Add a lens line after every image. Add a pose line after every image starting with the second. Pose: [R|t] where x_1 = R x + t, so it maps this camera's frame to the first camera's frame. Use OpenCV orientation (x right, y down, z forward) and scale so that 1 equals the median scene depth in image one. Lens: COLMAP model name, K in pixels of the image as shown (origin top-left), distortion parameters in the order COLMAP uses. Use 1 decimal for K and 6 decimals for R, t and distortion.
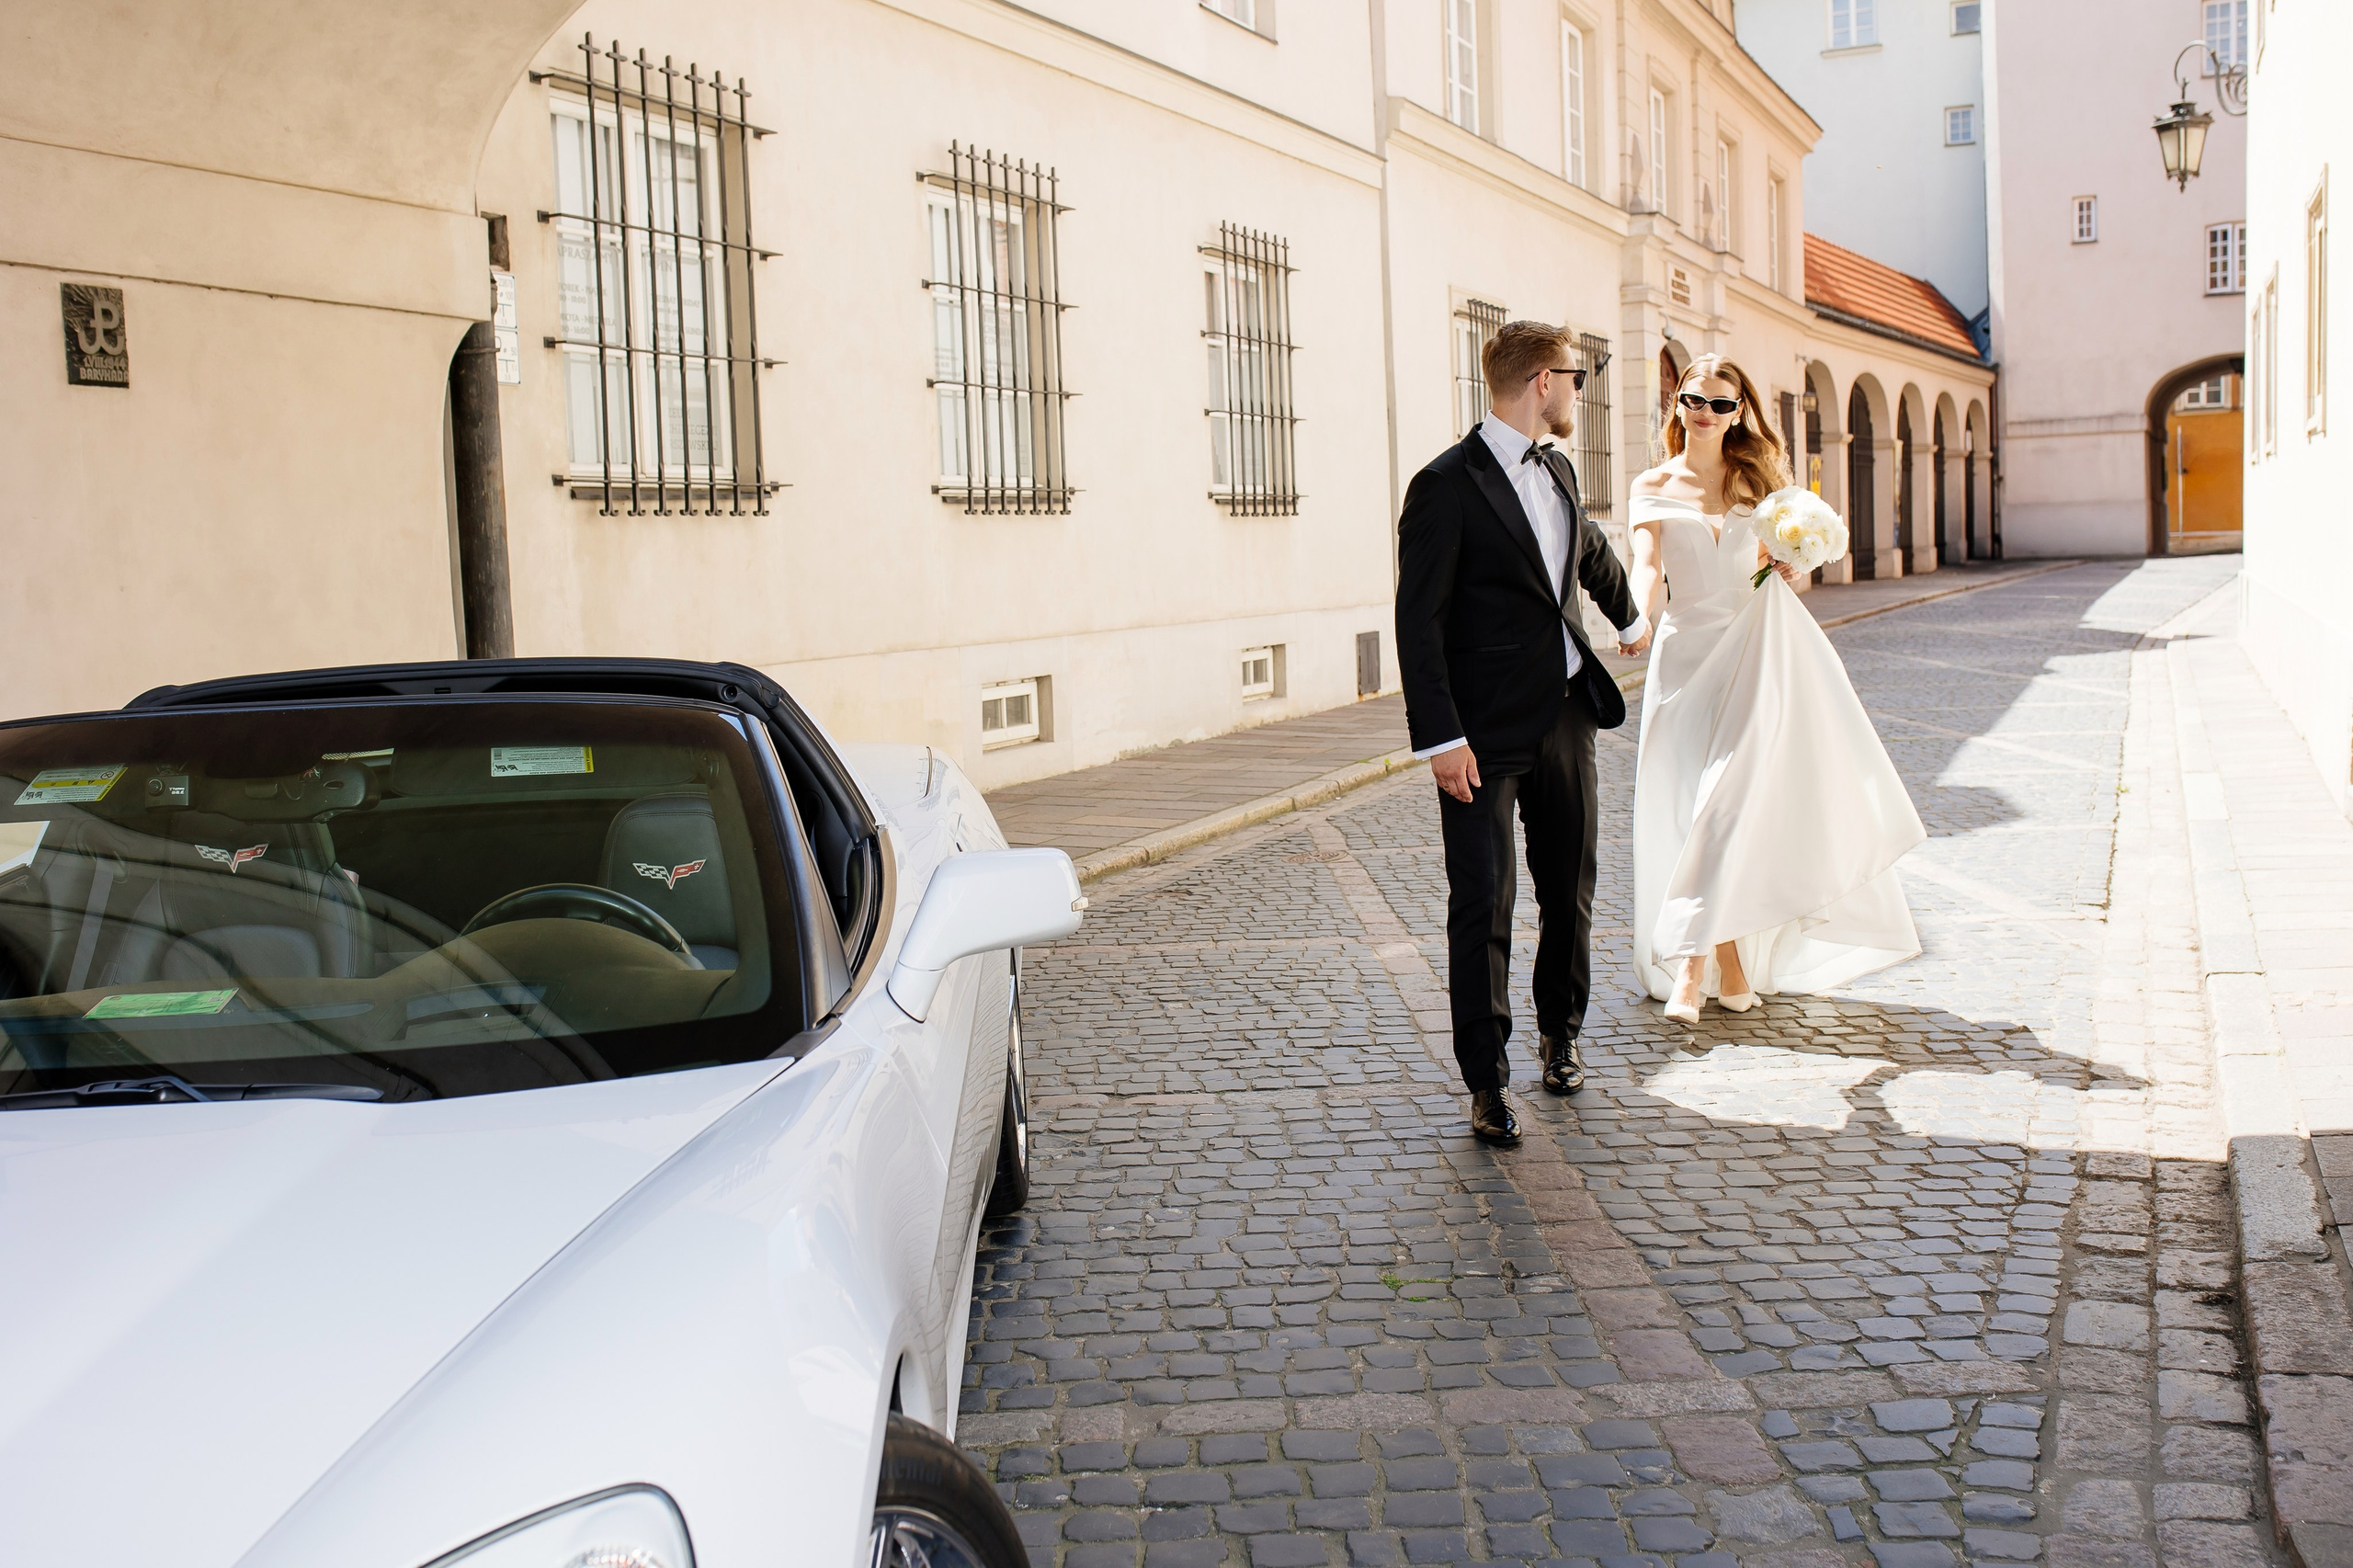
lens RADIAL K [[2267.5, 0, 1185.7], [0, 2267.5, 767.0], [0, 0, 1]] dist [-0.063282, 0.086968]
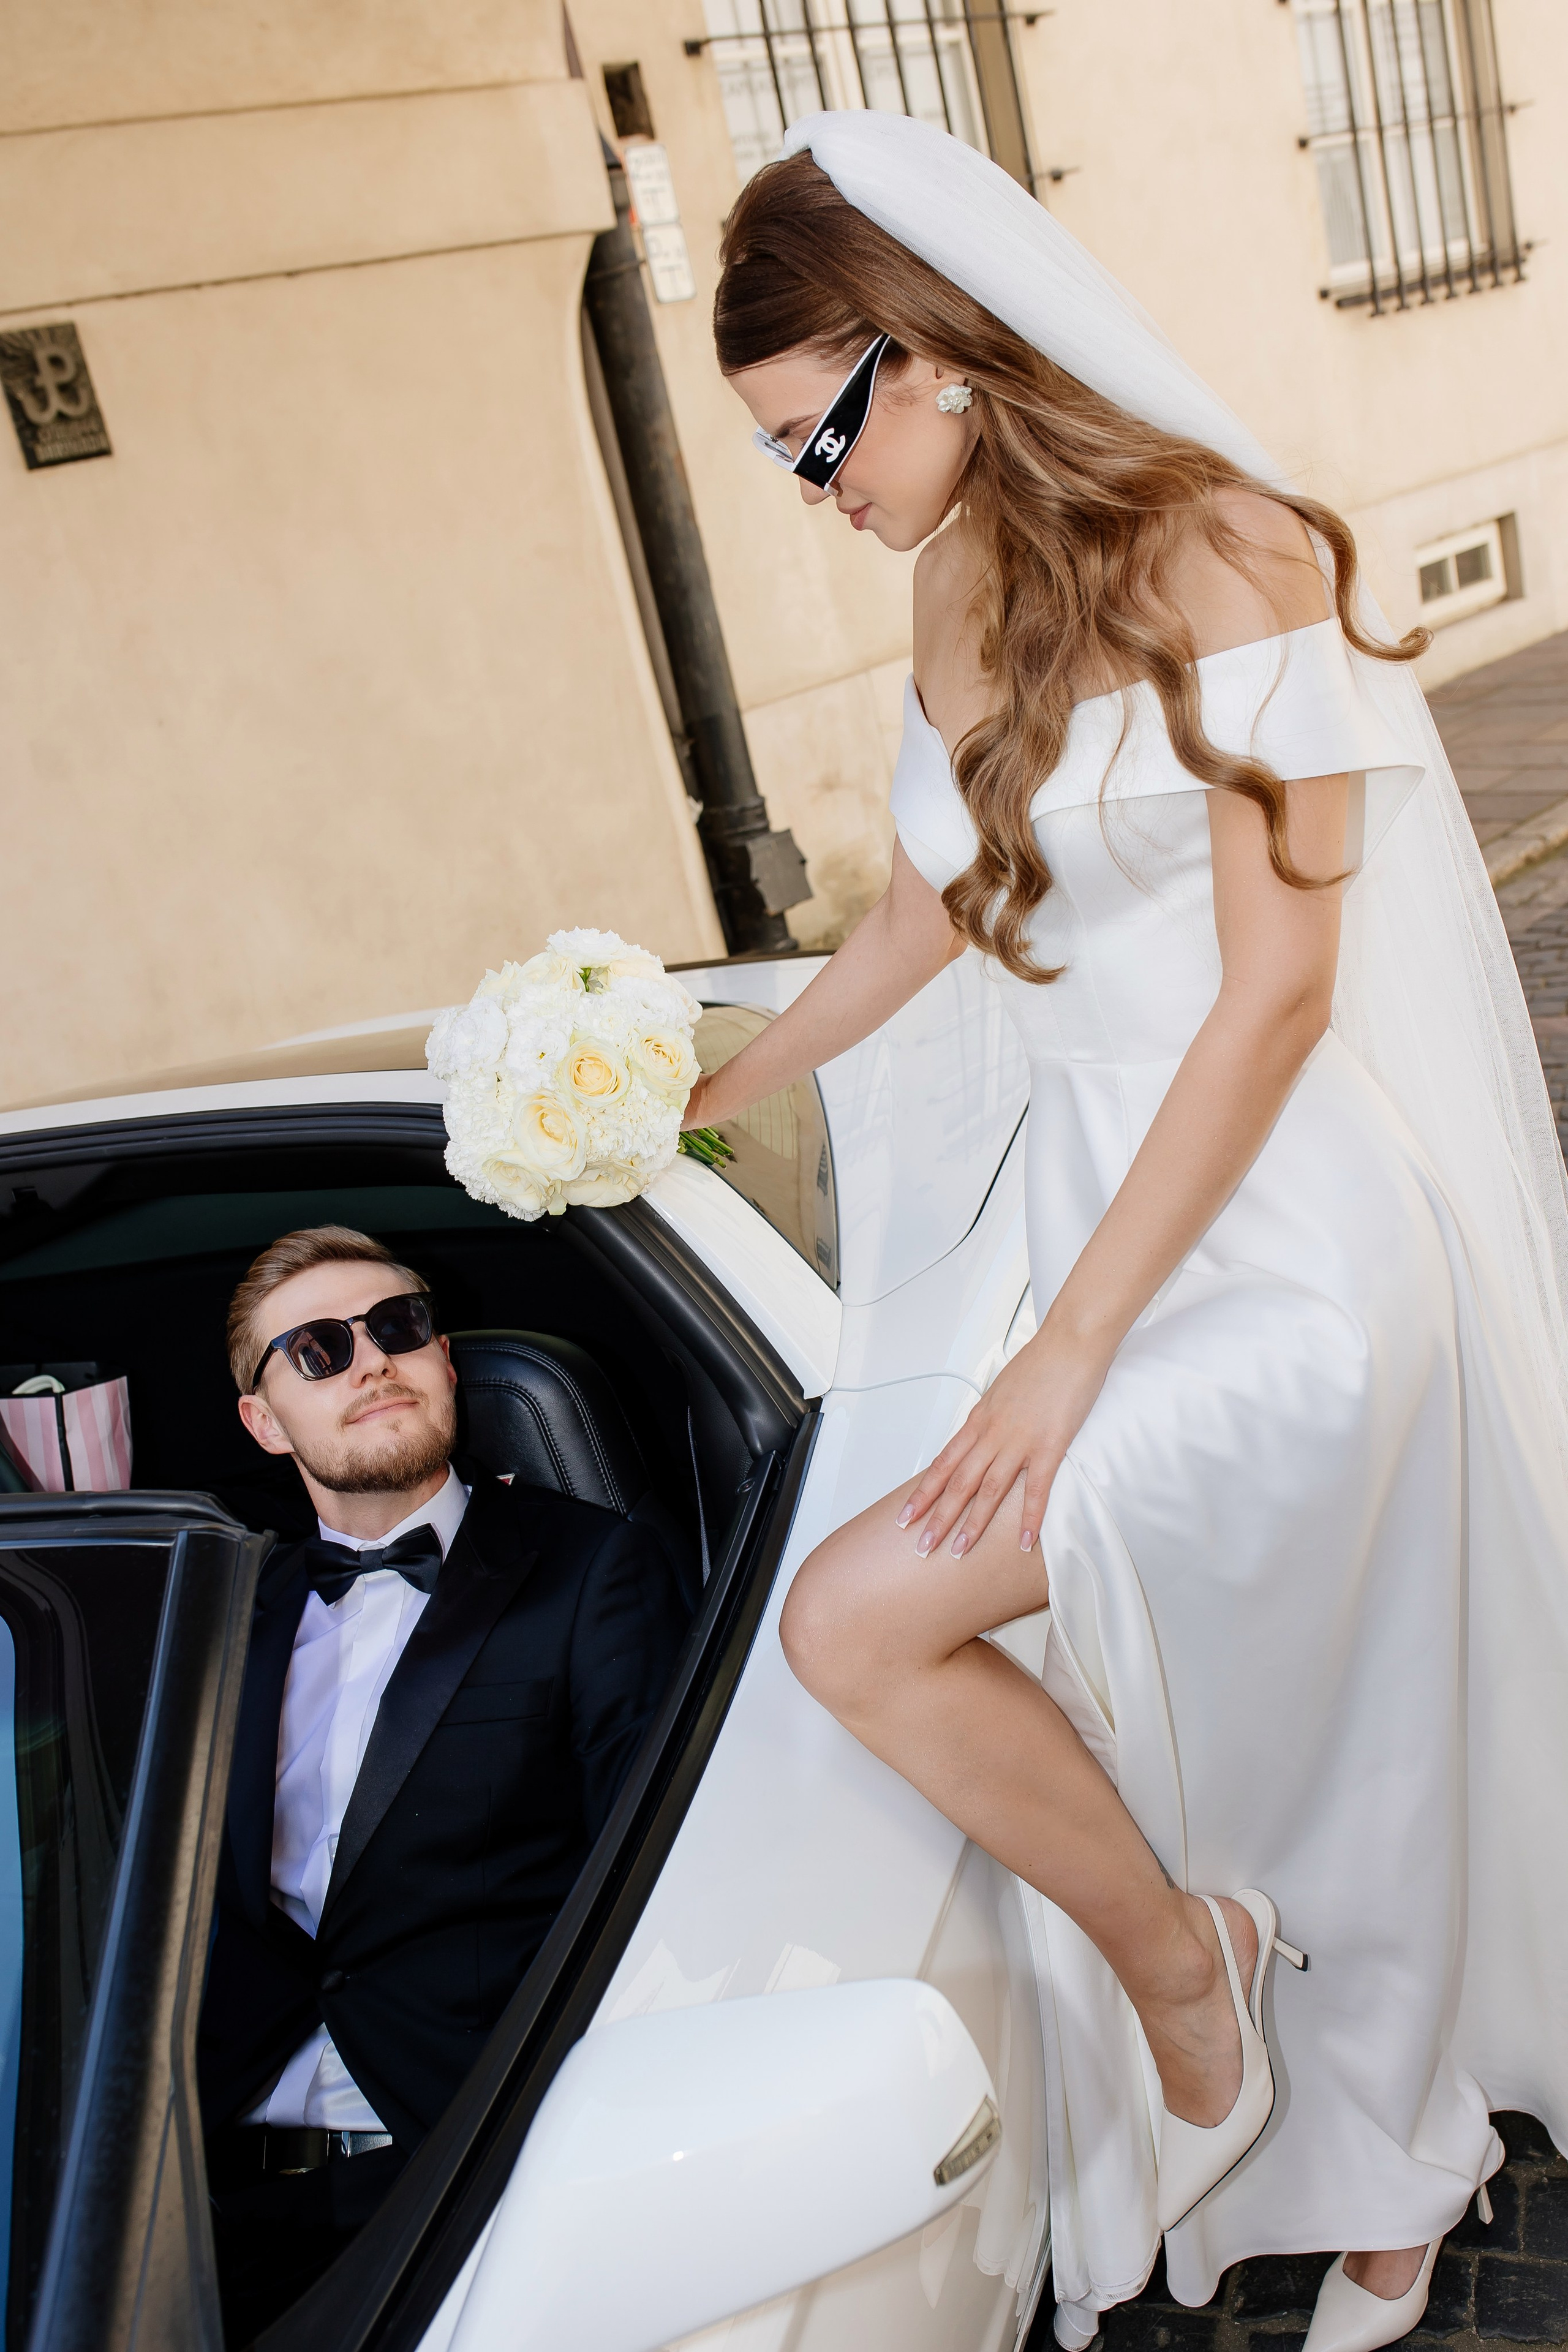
lens RADIAL K [[2266.6, 0, 791.7], [0, 2266.6, 1179.7], [0, 0, 1]] dist [-0.063282, 0.086968]
pose [[0.910000, -0.036724, -0.412978, 0.028052], [0.148762, 0.958666, 0.242547, -0.057576], [0.387001, -0.282153, 0.877850, 0.242840]]
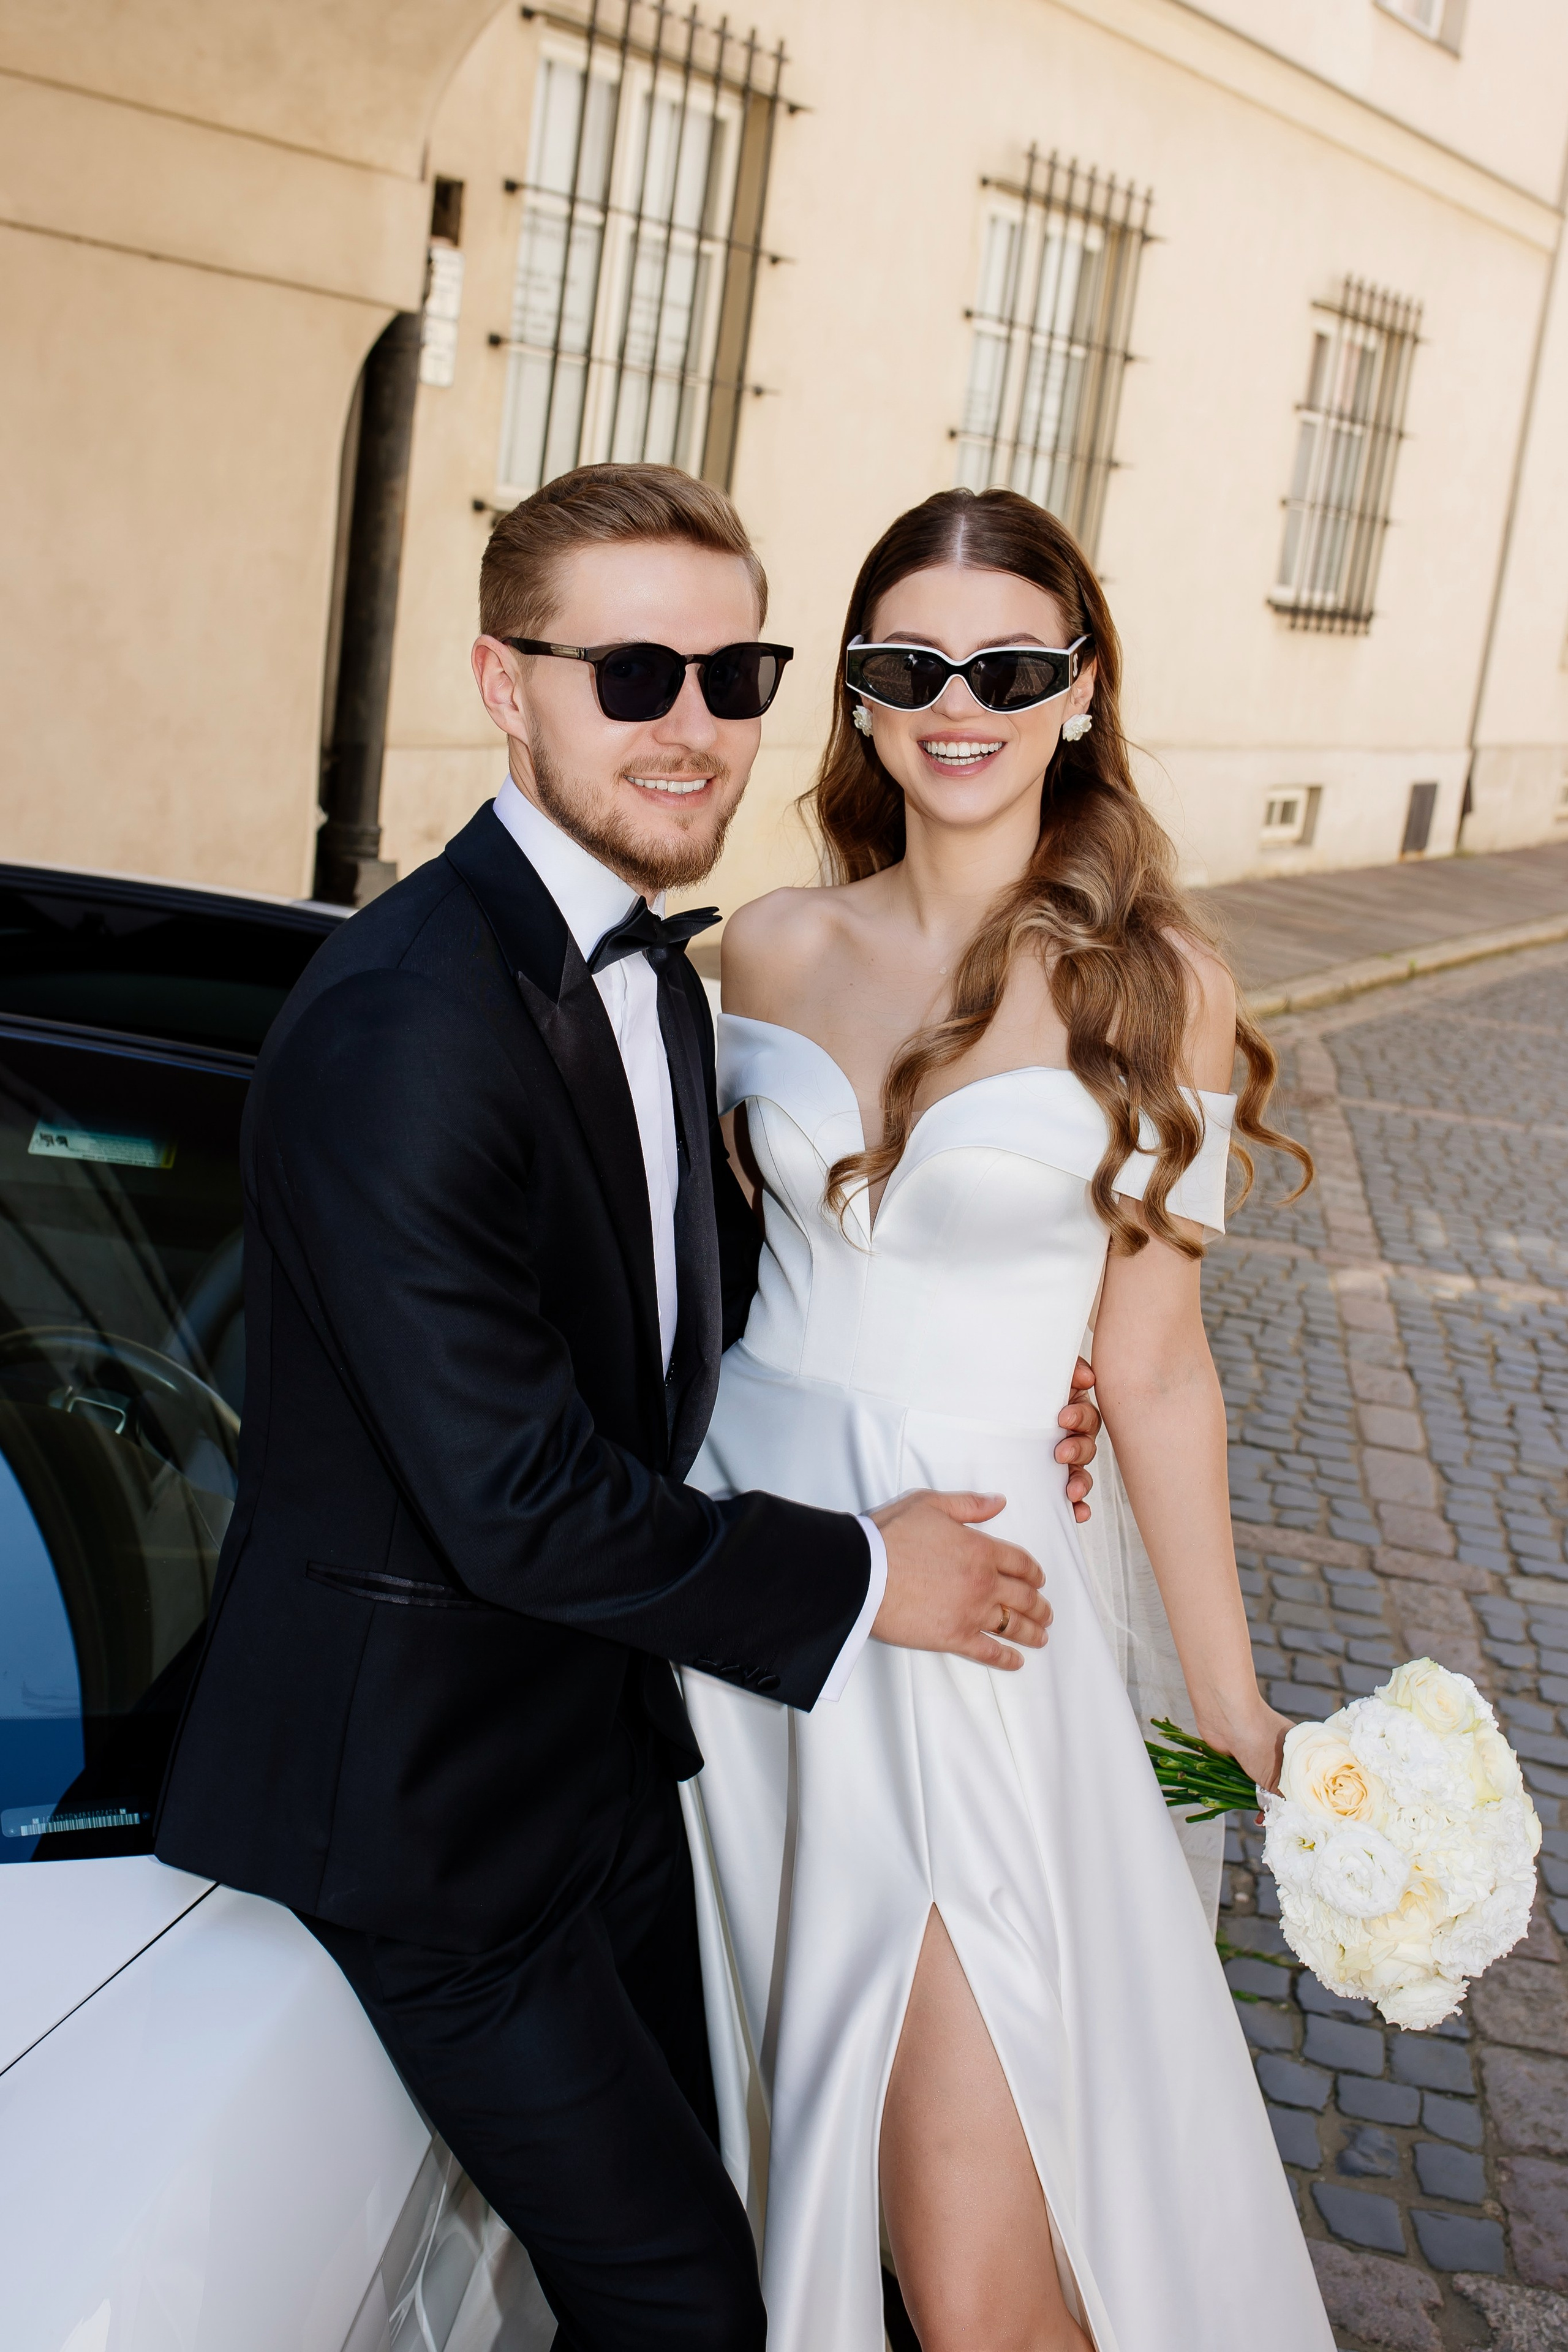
lens RADIAL K [[2421.2, 0, 734.9], [0, 2421.2, 1060.8], [0, 0, 1]] dist [-0.054831, 0.043442]
pose [[0.966277, 0.192565, -0.170959, 0.007889], [-0.171933, 0.976709, 0.128366, -0.051353], [0.191697, -0.094644, 0.976880, 0.105972]]
